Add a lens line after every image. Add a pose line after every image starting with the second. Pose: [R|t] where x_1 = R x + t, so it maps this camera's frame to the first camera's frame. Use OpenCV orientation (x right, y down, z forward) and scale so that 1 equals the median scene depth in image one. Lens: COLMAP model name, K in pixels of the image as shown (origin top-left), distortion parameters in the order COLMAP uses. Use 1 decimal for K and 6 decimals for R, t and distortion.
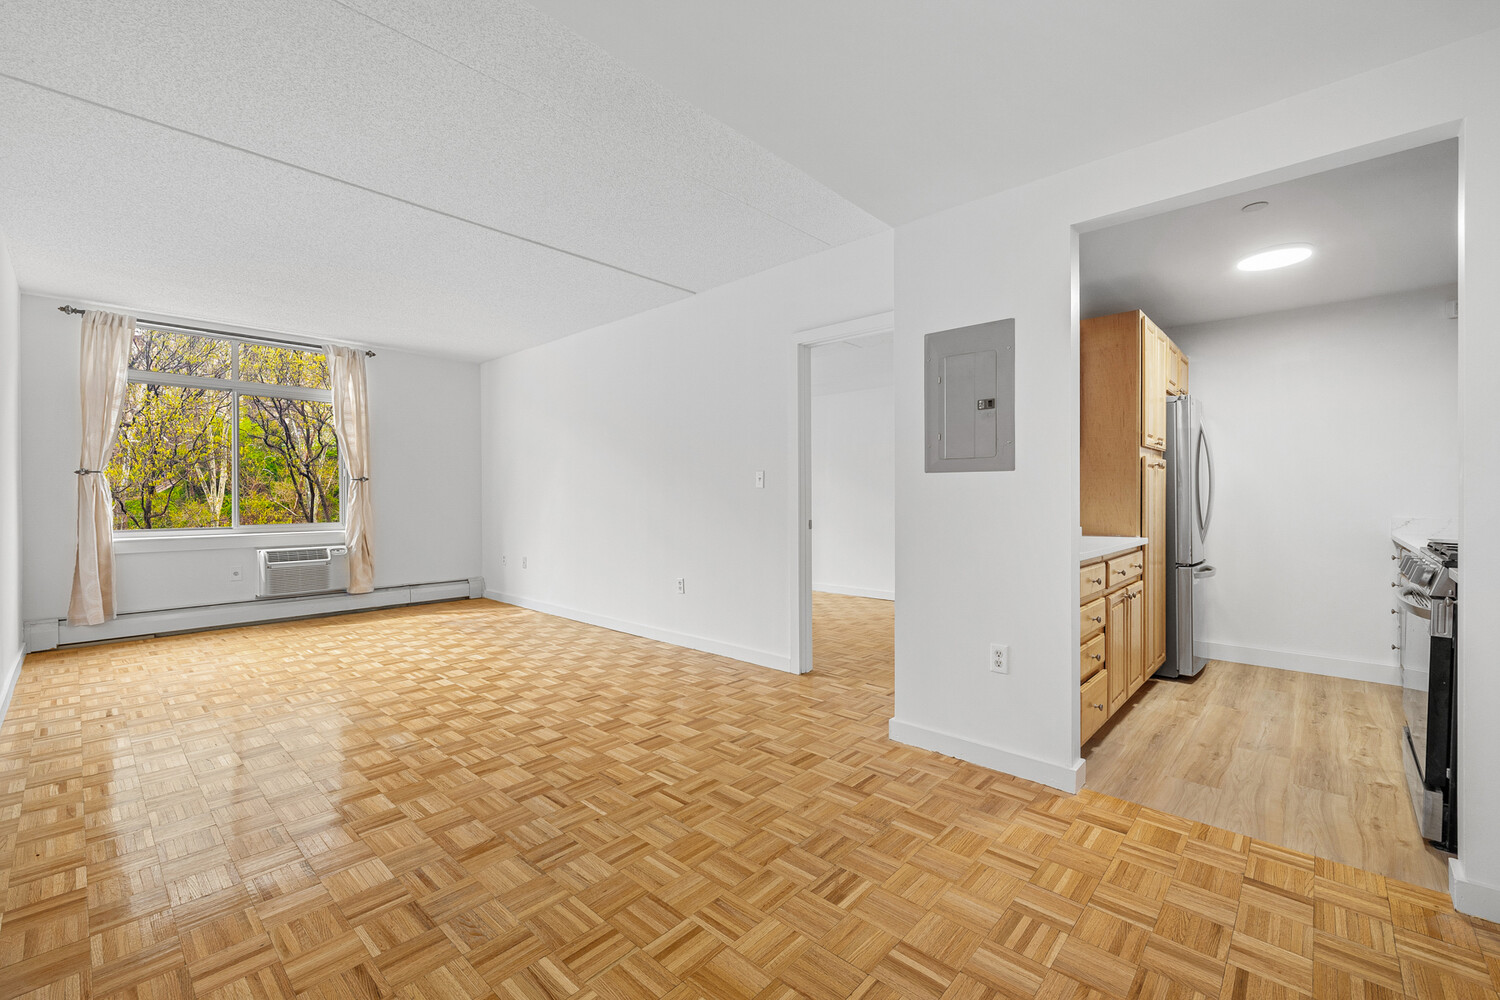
lens RADIAL K [[626.2, 0, 747.2], [0, 626.2, 494.6], [0, 0, 1]] dist [0.001880, 0.000221]
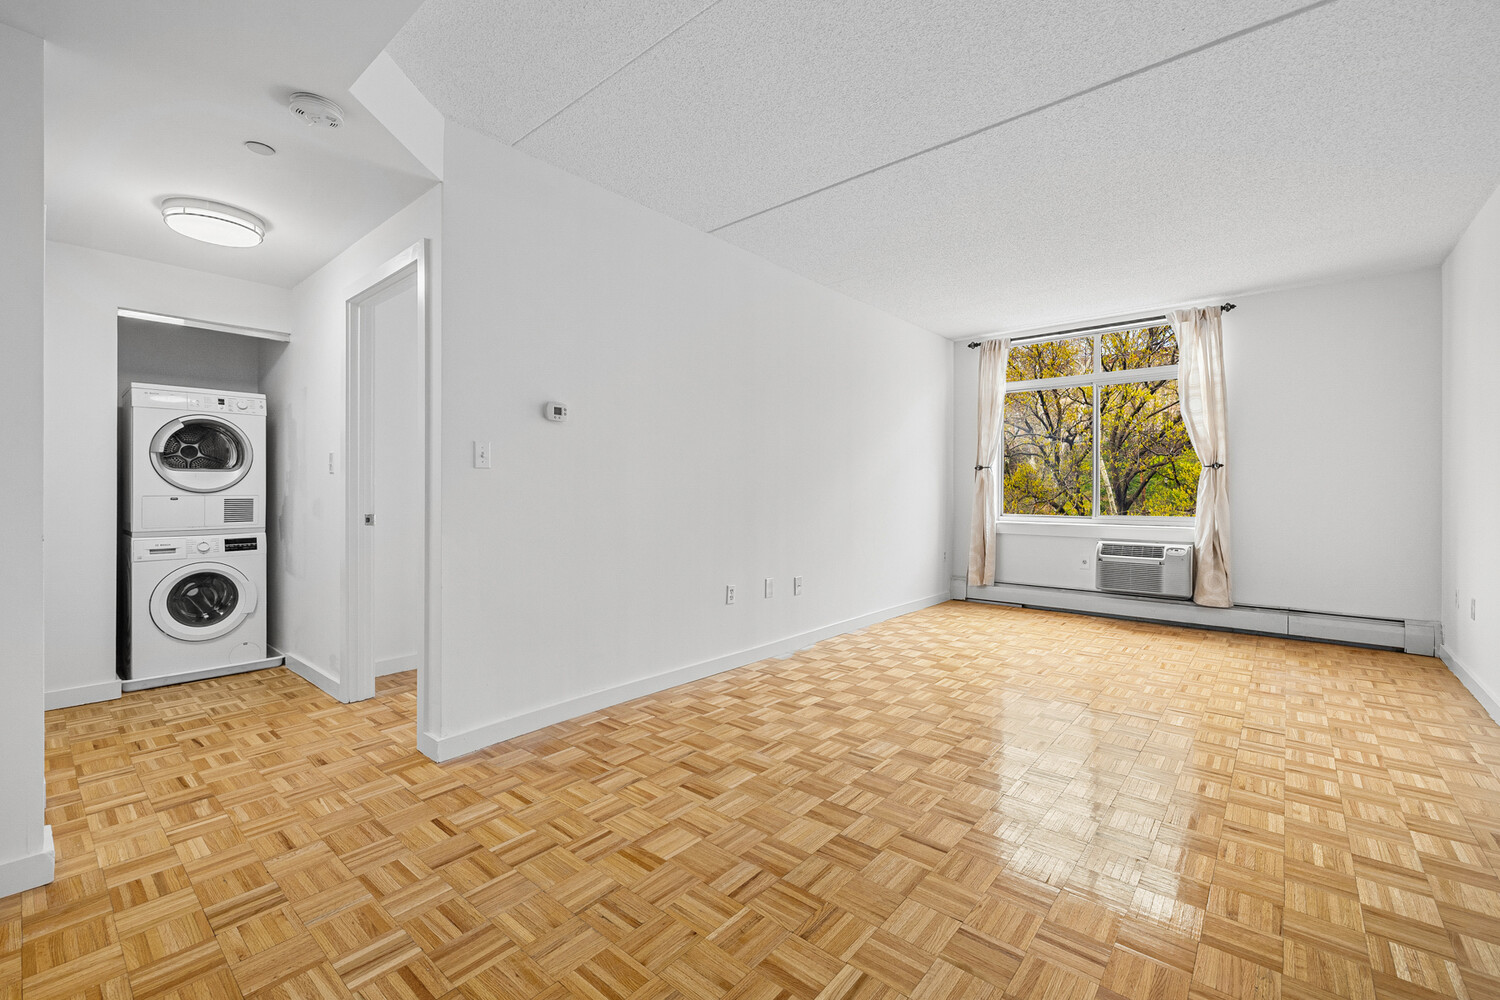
lens RADIAL K [[626.2, 0, 747.2], [0, 626.2, 494.6], [0, 0, 1]] dist [0.001880, 0.000221]
pose [[0.047763, 0.011675, -0.998790, 0.267968], [-0.001207, 0.999932, 0.011631, 0.006137], [0.998858, 0.000650, 0.047774, 0.584352]]
